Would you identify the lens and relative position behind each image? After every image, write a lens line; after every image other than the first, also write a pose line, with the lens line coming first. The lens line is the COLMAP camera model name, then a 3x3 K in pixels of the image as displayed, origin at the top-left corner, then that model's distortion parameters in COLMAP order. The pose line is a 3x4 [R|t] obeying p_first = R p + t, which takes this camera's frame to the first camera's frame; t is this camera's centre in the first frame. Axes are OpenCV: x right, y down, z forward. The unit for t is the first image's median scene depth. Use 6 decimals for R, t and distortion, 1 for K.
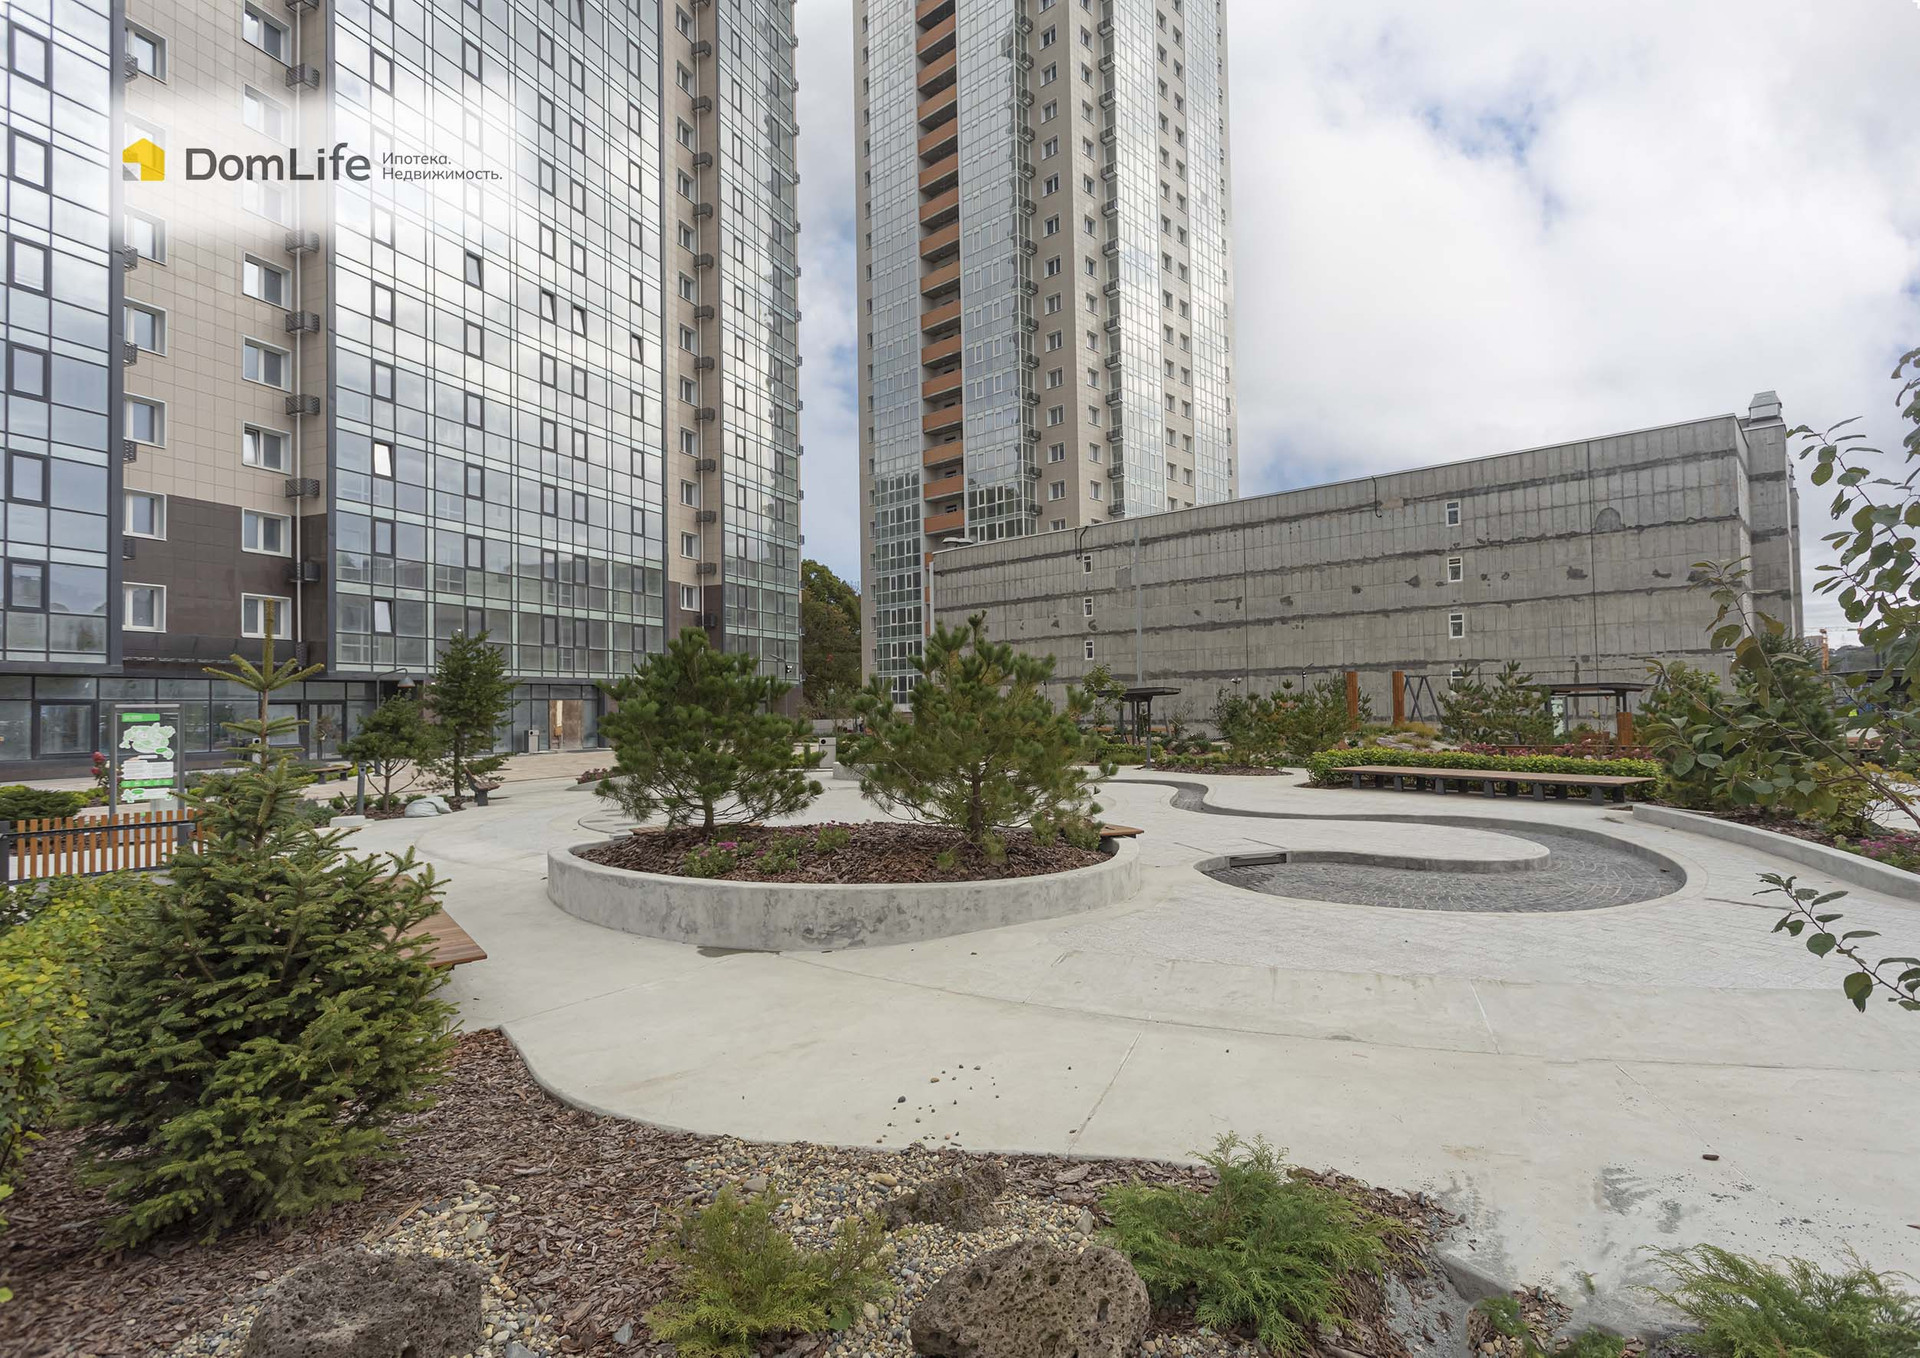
lens RADIAL K [[962.8, 0, 961.4], [0, 962.8, 683.5], [0, 0, 1]] dist [-0.002191, -0.000093]
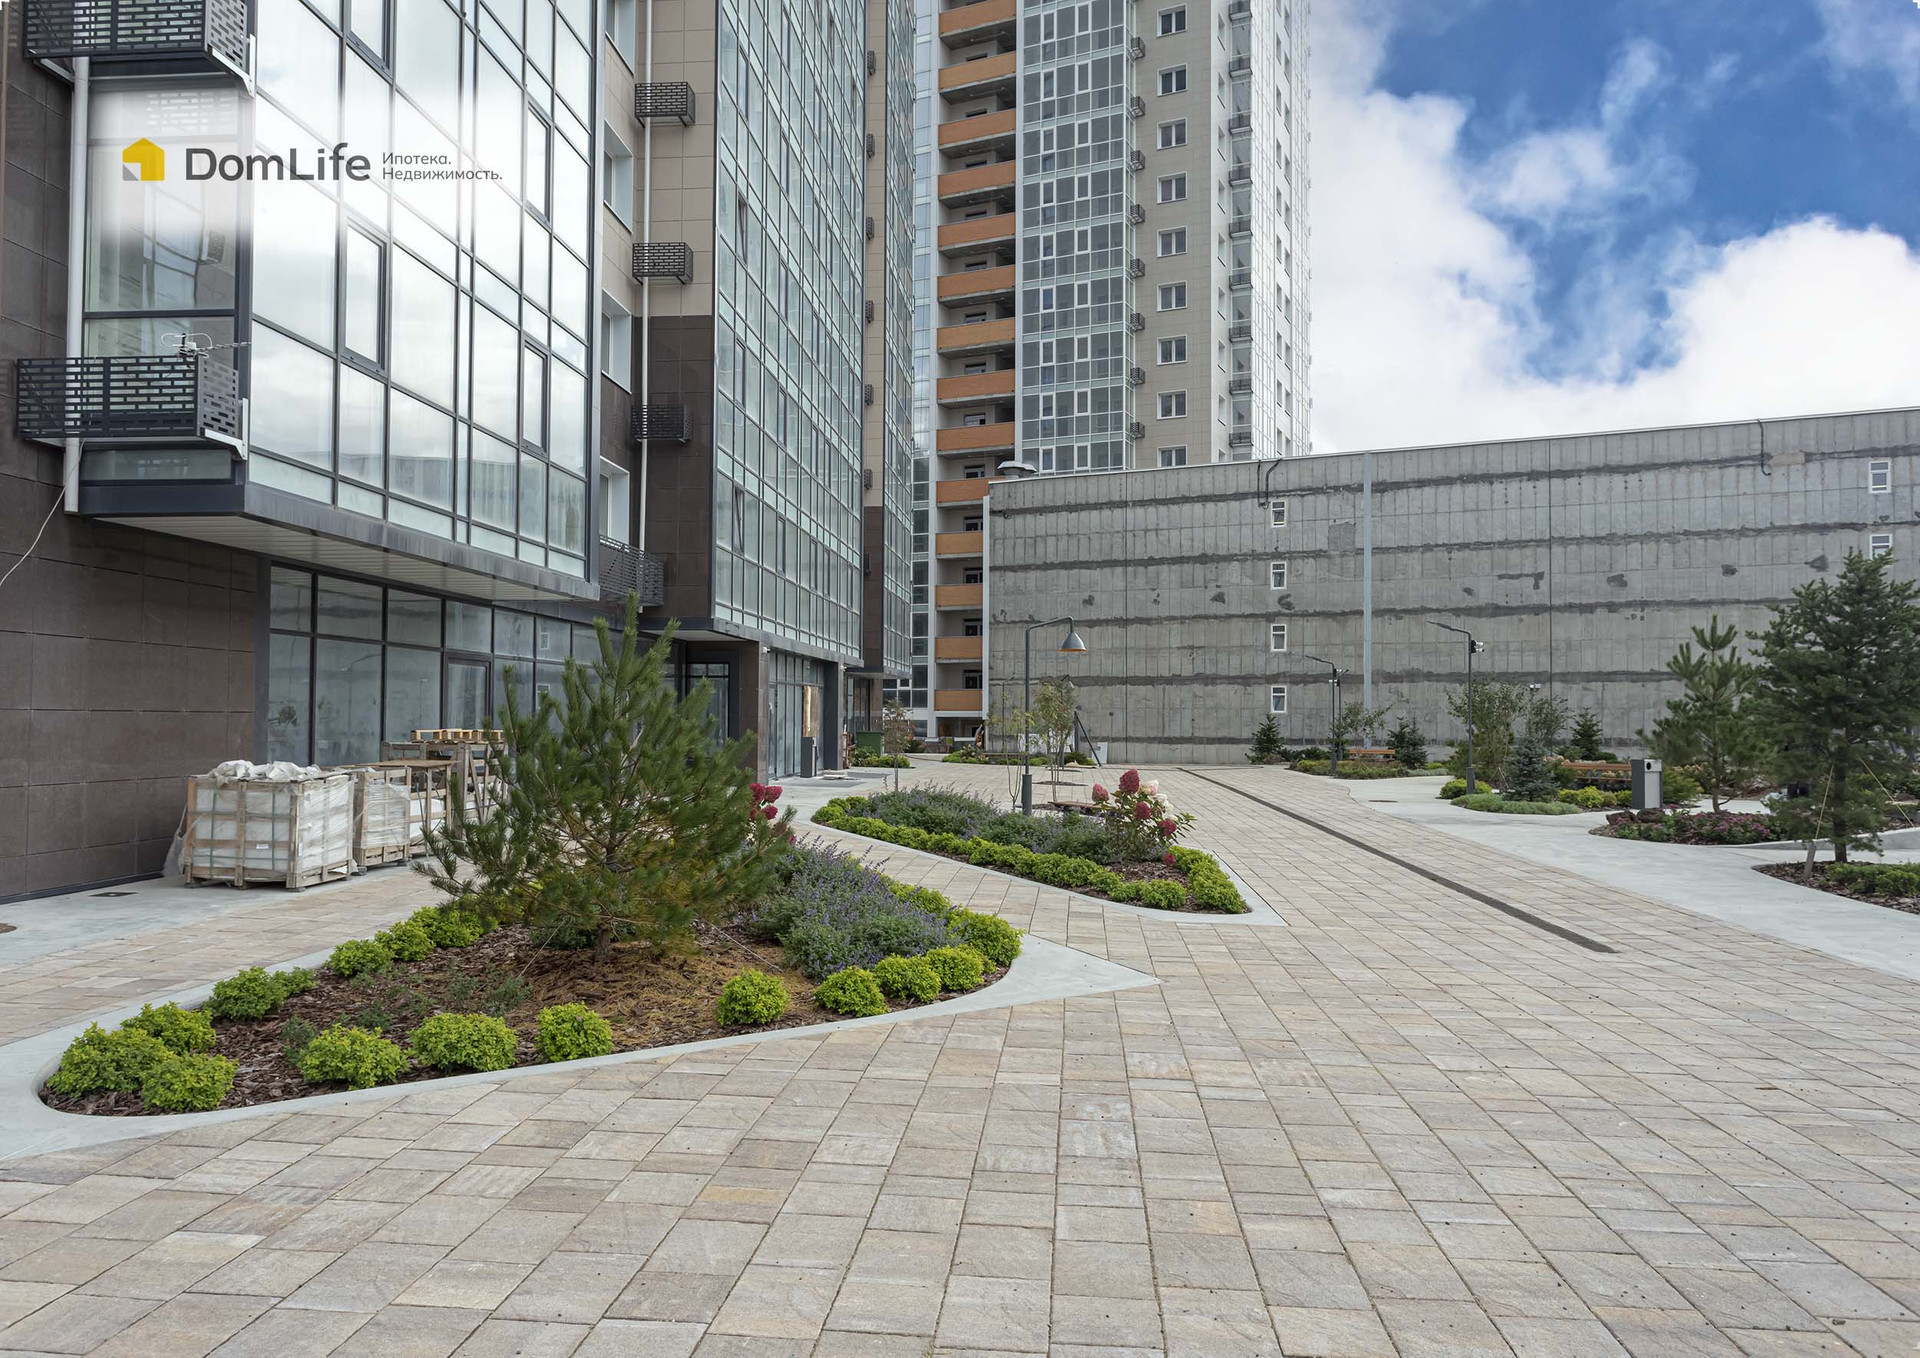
lens RADIAL K [[1355.6, 0, 954.8], [0, 1355.6, 675.2], [0, 0, 1]] dist [0.006436, 0.001370]
pose [[0.959477, 0.032145, 0.279948, -0.408257], [-0.029761, 0.999476, -0.012766, 0.013351], [-0.280211, 0.003917, 0.959930, 0.142304]]
